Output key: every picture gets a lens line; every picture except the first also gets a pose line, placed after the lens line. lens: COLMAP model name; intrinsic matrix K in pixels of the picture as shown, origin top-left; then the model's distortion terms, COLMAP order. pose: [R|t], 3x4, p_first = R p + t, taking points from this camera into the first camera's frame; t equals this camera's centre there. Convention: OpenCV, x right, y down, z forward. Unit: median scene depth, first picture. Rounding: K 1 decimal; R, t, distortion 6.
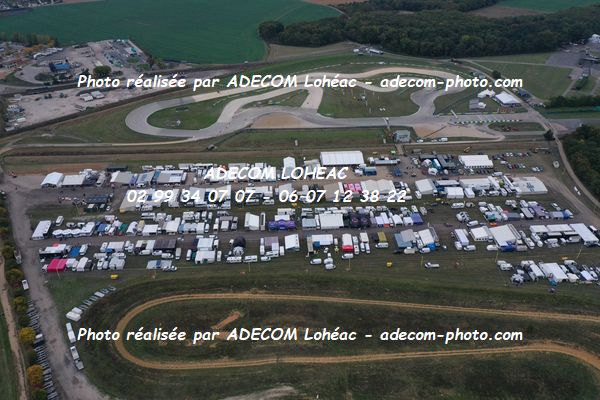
lens RADIAL K [[479.9, 0, 300.0], [0, 479.9, 200.0], [0, 0, 1]] dist [0.014637, 0.003376]
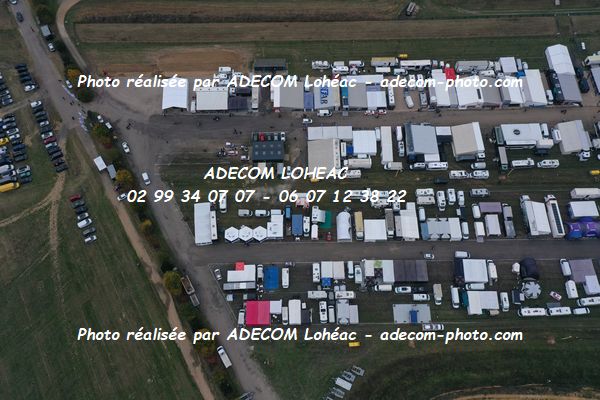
lens RADIAL K [[465.8, 0, 300.5], [0, 465.8, 205.4], [0, 0, 1]] dist [0.022735, -0.000463]
pose [[0.999123, 0.032936, -0.025854, -0.390334], [-0.012767, 0.827693, 0.561036, -0.302795], [0.039878, -0.560214, 0.827387, 0.508129]]
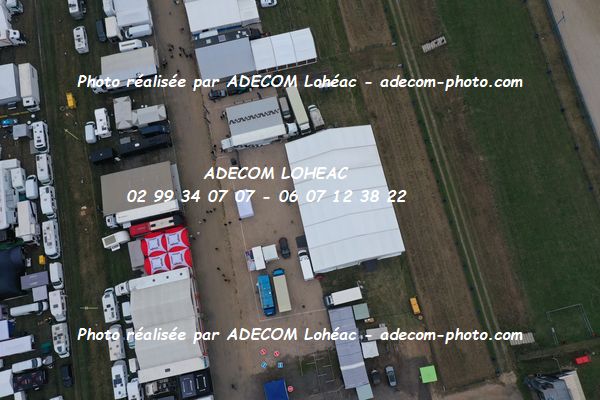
lens RADIAL K [[479.9, 0, 300.0], [0, 479.9, 200.0], [0, 0, 1]] dist [0.014637, 0.003376]
pose [[0.161926, 0.960979, -0.224276, 0.190538], [-0.513820, 0.276142, 0.812241, -0.397122], [0.842478, -0.016286, 0.538484, 1.014499]]
